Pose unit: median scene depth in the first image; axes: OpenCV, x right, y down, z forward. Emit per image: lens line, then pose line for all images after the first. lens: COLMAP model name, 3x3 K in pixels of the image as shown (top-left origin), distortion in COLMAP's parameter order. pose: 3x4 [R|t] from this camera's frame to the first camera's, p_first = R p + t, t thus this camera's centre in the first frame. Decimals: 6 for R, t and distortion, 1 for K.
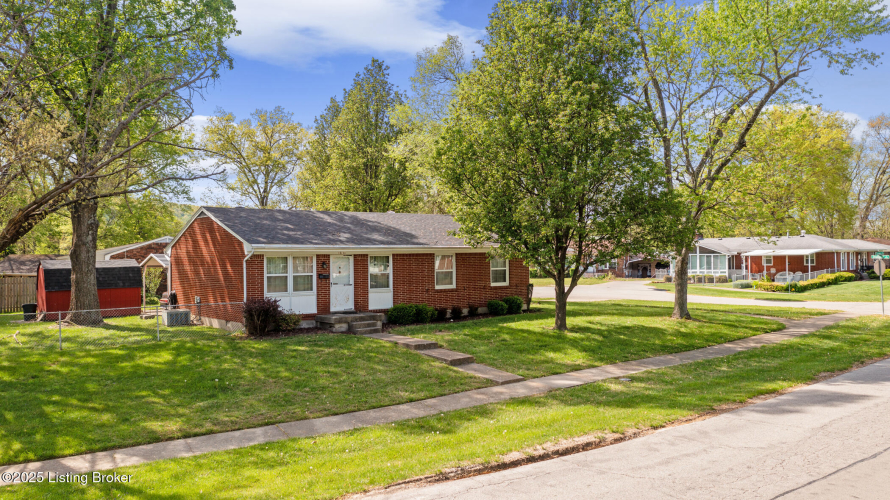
lens RADIAL K [[725.9, 0, 443.6], [0, 725.9, 270.5], [0, 0, 1]] dist [0.000369, 0.001434]
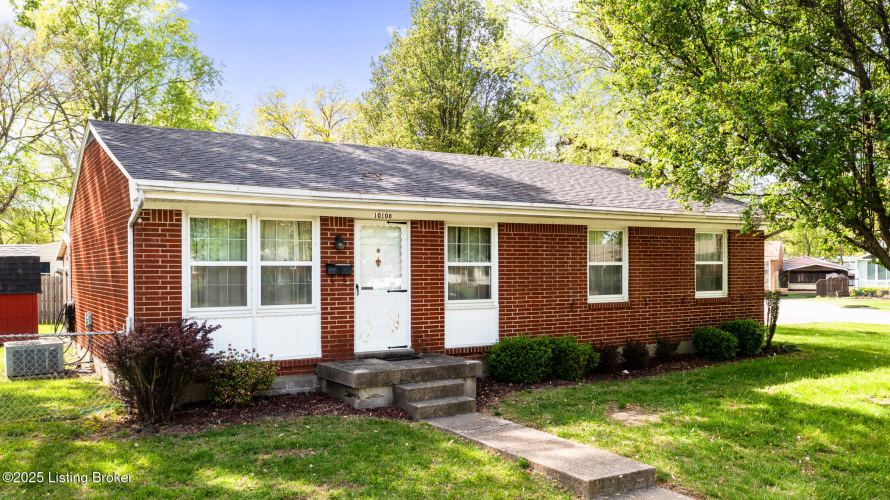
lens RADIAL K [[725.9, 0, 443.6], [0, 725.9, 270.5], [0, 0, 1]] dist [0.000369, 0.001434]
pose [[0.994317, 0.004754, -0.106356, -0.058030], [-0.006728, 0.999811, -0.018216, 0.015241], [0.106249, 0.018828, 0.994161, 0.568601]]
